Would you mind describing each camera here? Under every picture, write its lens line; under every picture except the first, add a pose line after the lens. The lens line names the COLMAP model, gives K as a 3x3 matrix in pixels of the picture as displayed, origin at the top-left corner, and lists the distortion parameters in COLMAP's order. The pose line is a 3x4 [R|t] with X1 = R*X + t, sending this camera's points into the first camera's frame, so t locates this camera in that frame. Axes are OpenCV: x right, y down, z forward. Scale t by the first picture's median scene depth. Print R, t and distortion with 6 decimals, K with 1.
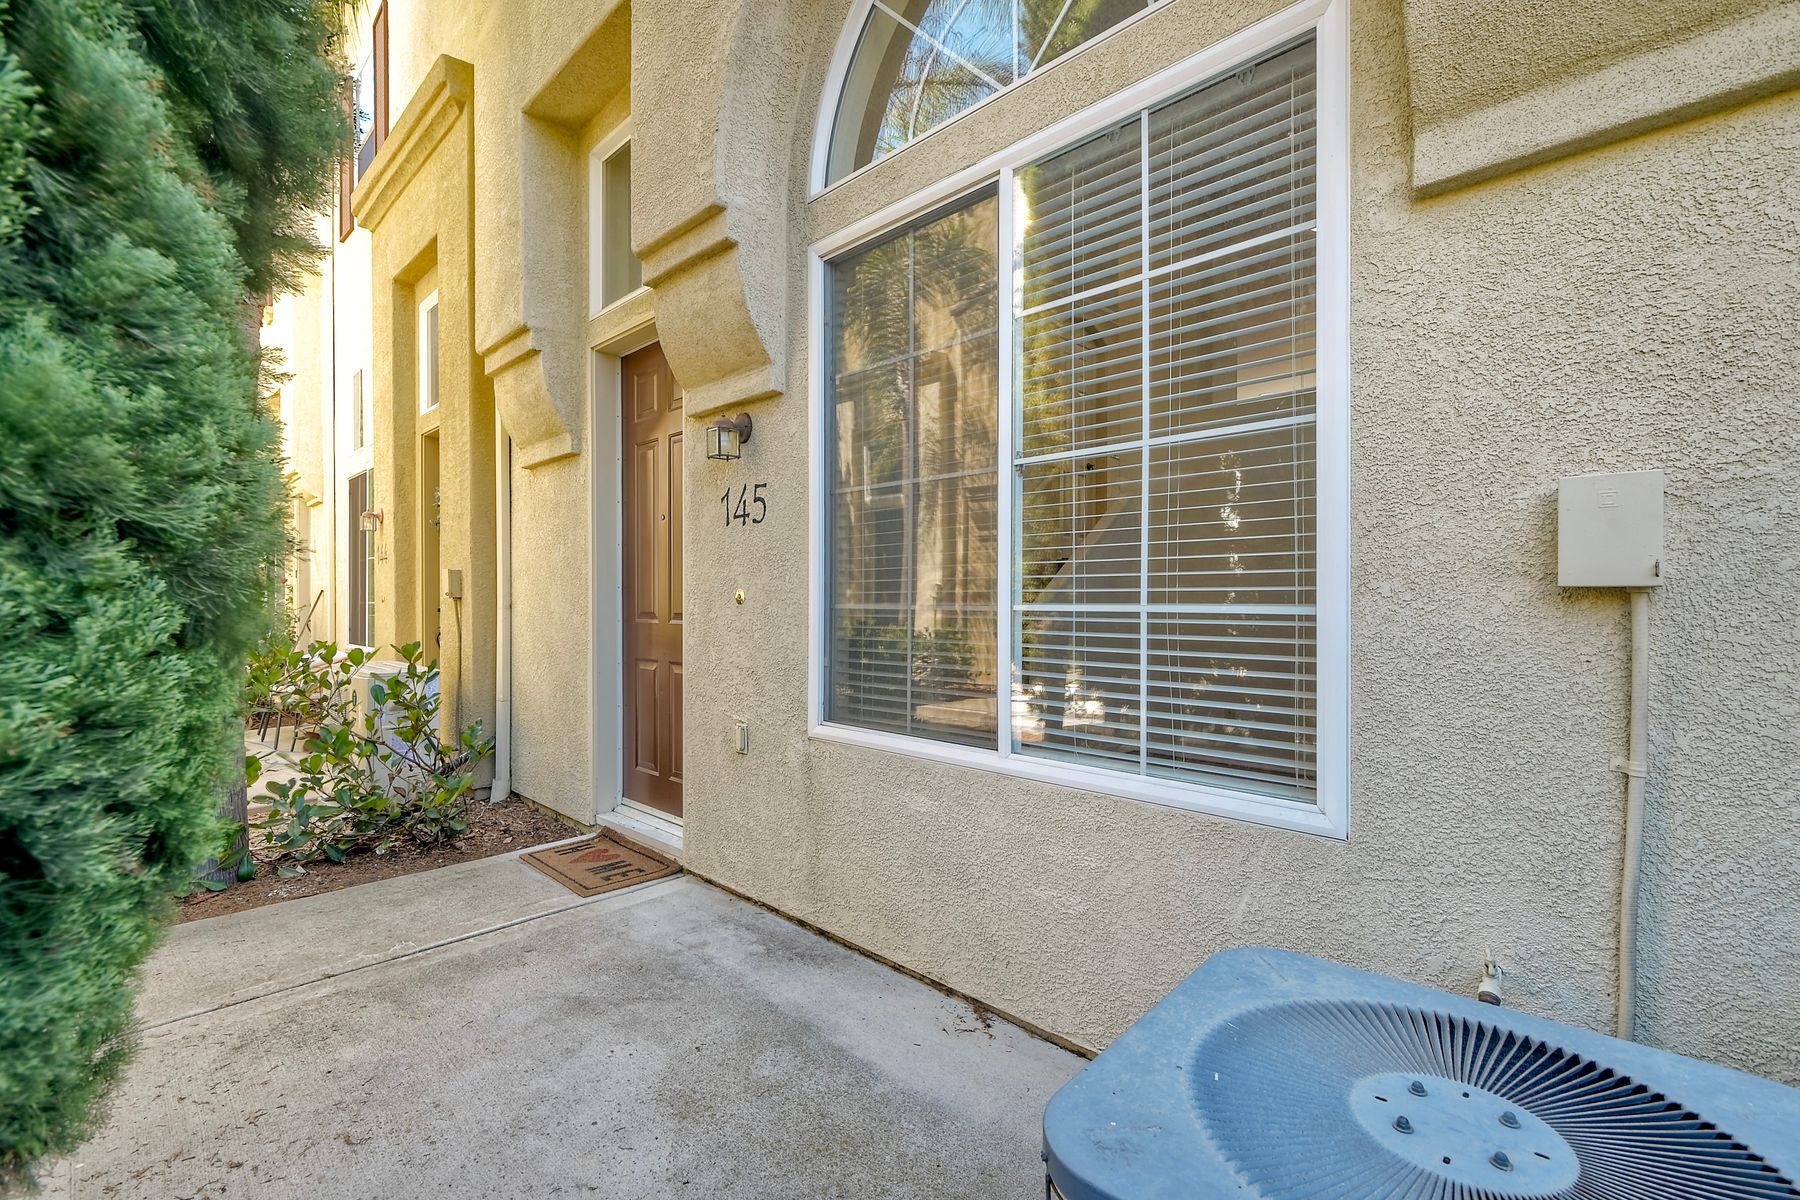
lens RADIAL K [[778.8, 0, 895.5], [0, 778.8, 602.4], [0, 0, 1]] dist [0.001056, -0.000175]
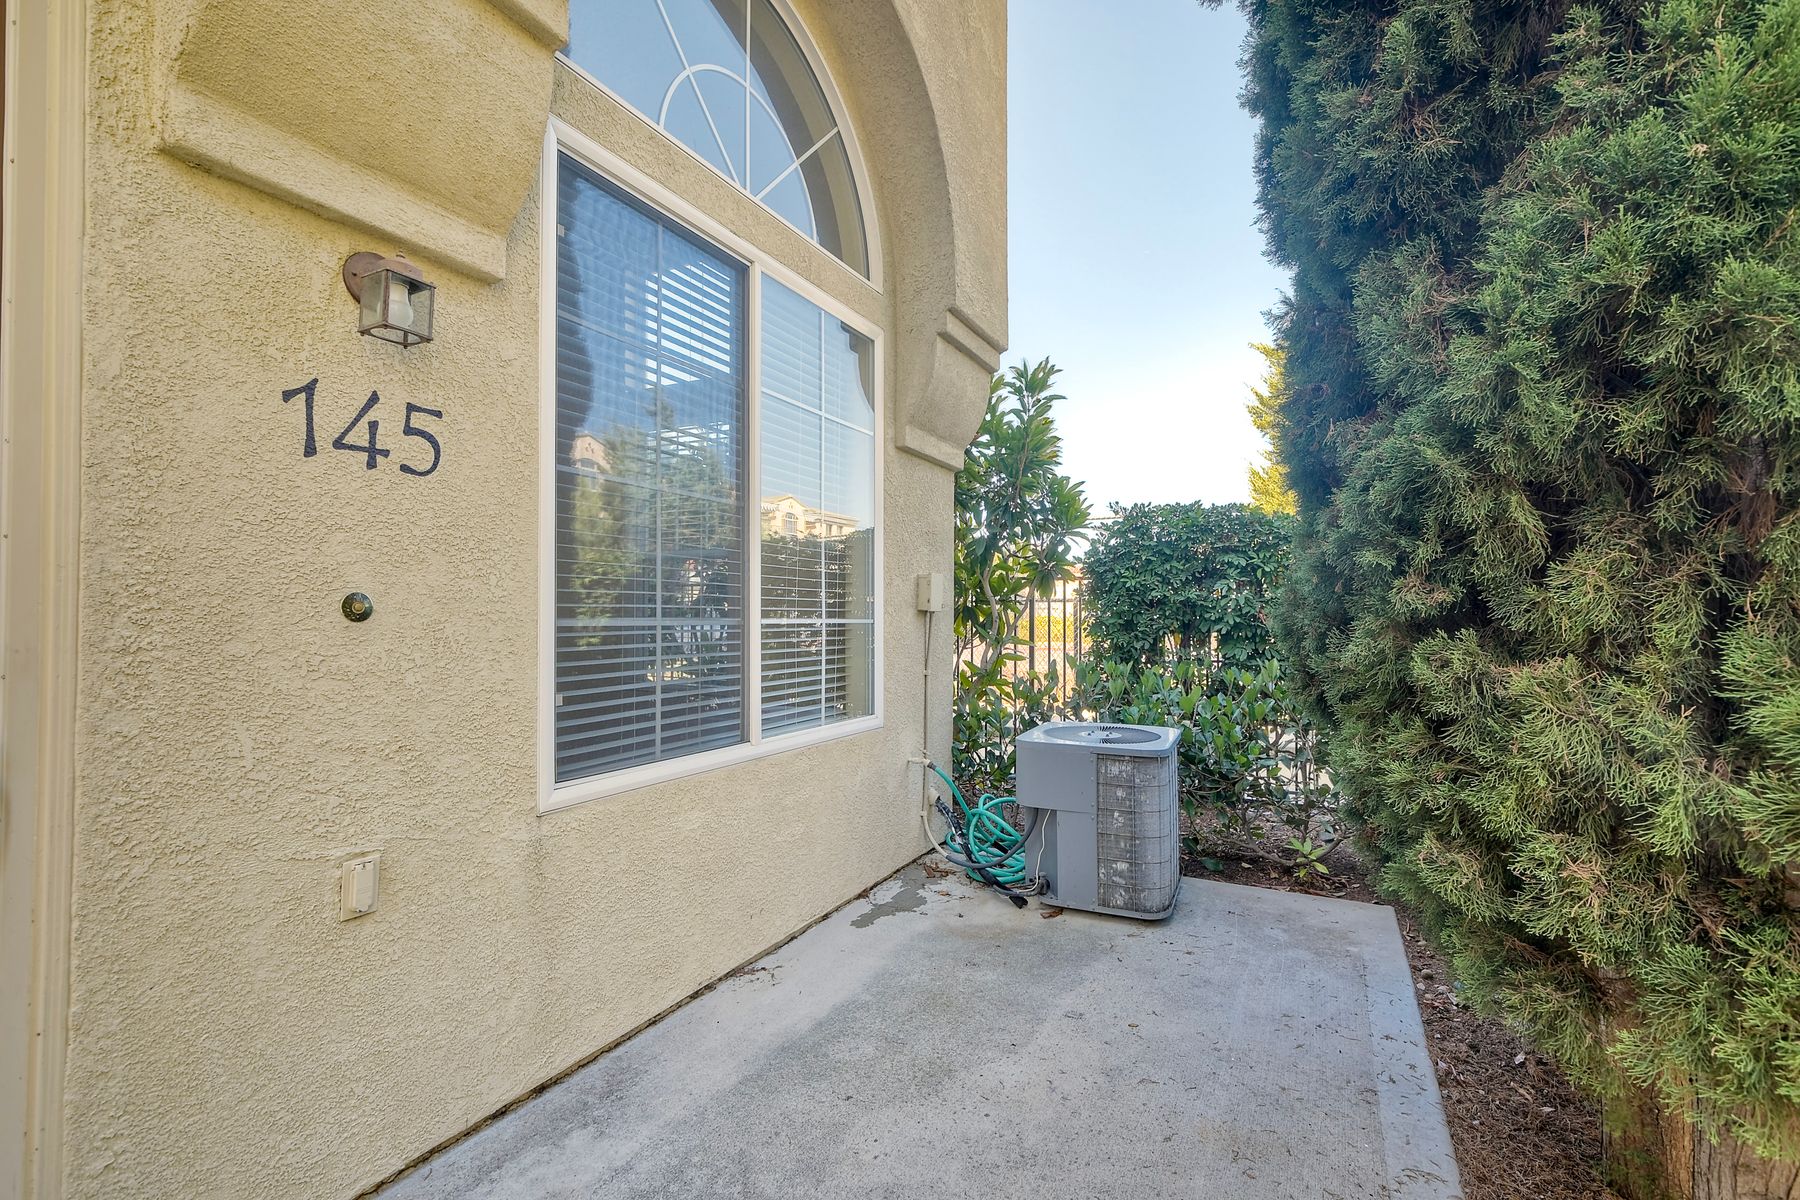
lens RADIAL K [[788.7, 0, 890.6], [0, 788.7, 603.2], [0, 0, 1]] dist [-0.000809, -0.000487]
pose [[-0.273211, 0.014404, 0.961846, -0.915933], [-0.001568, 0.999880, -0.015419, -0.002935], [-0.961953, -0.005721, -0.273156, 0.940777]]
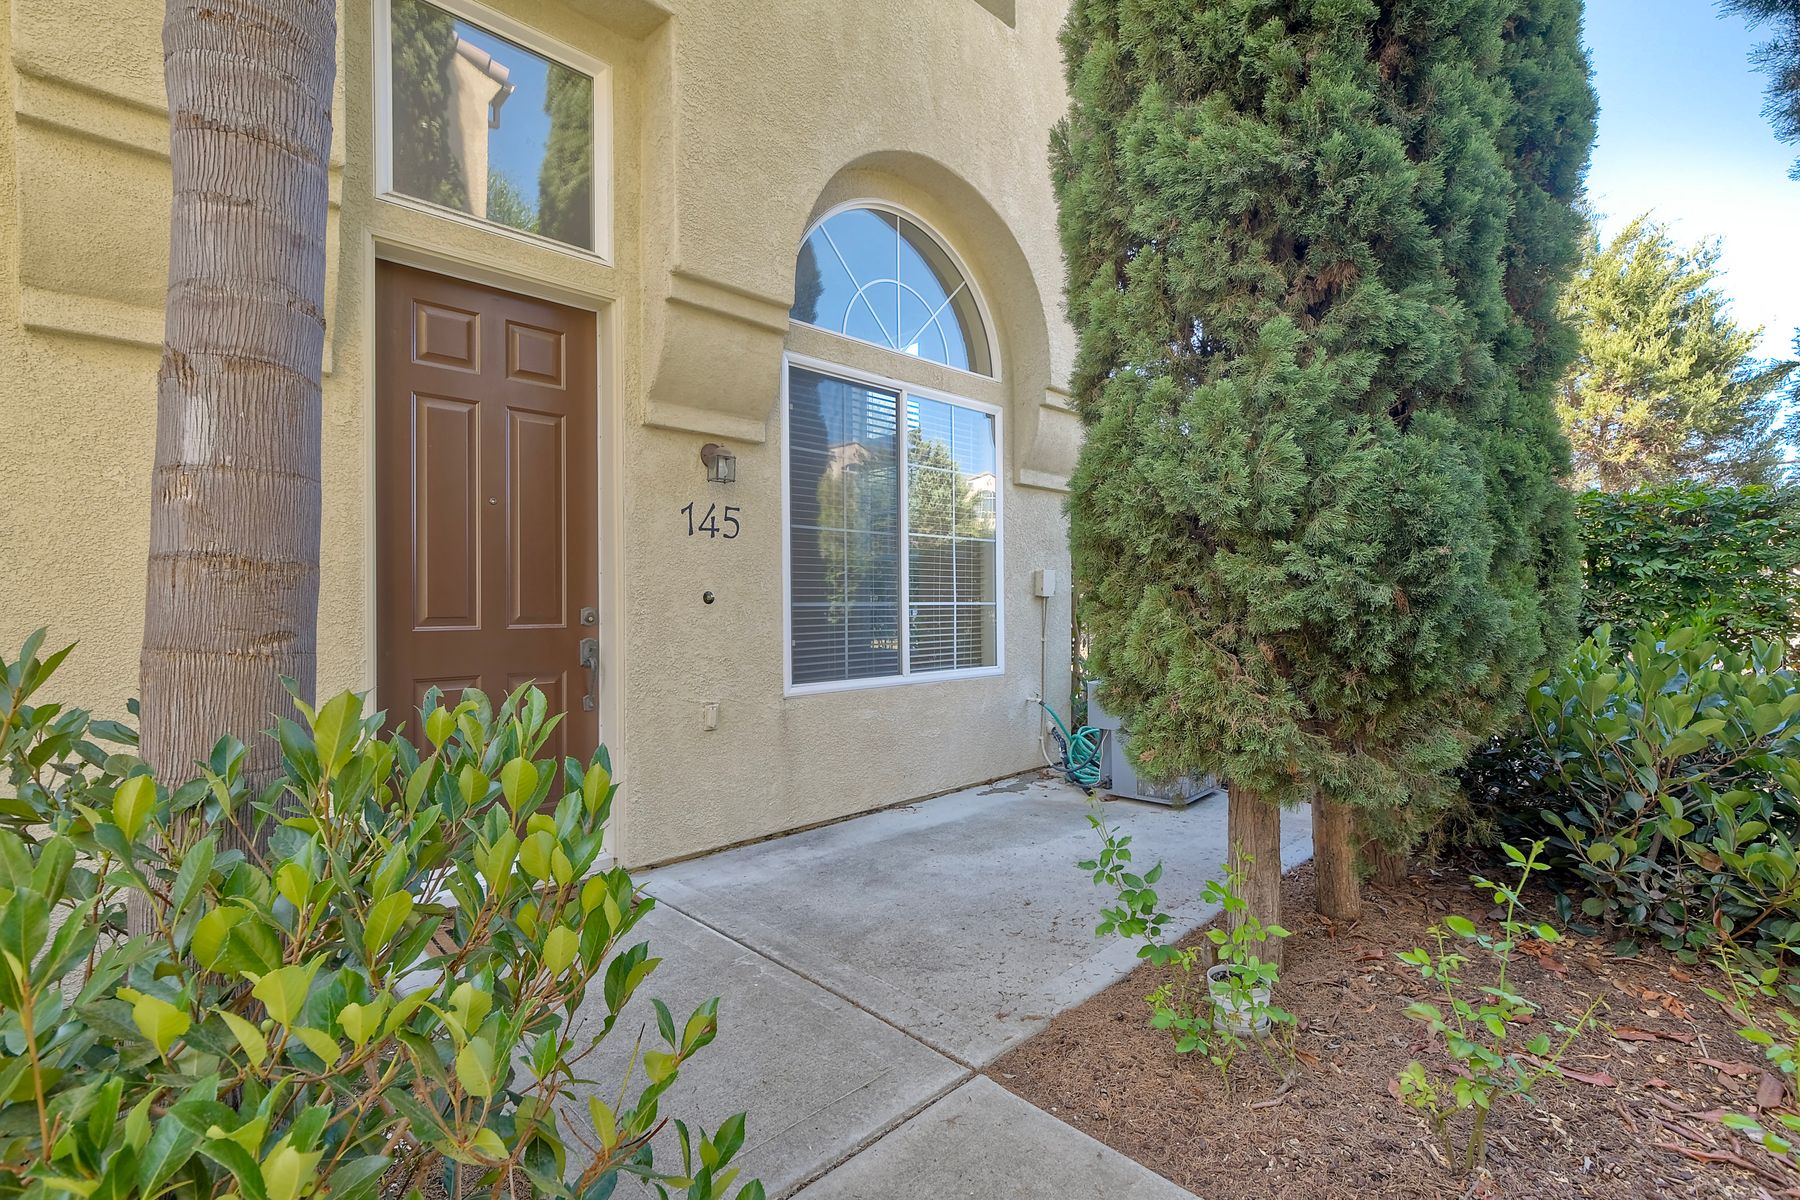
lens RADIAL K [[778.8, 0, 895.5], [0, 778.8, 602.4], [0, 0, 1]] dist [0.001056, -0.000175]
pose [[0.045762, -0.000678, 0.998952, -1.588435], [0.006557, 0.999978, 0.000379, 0.001425], [-0.998931, 0.006533, 0.045766, 0.773937]]
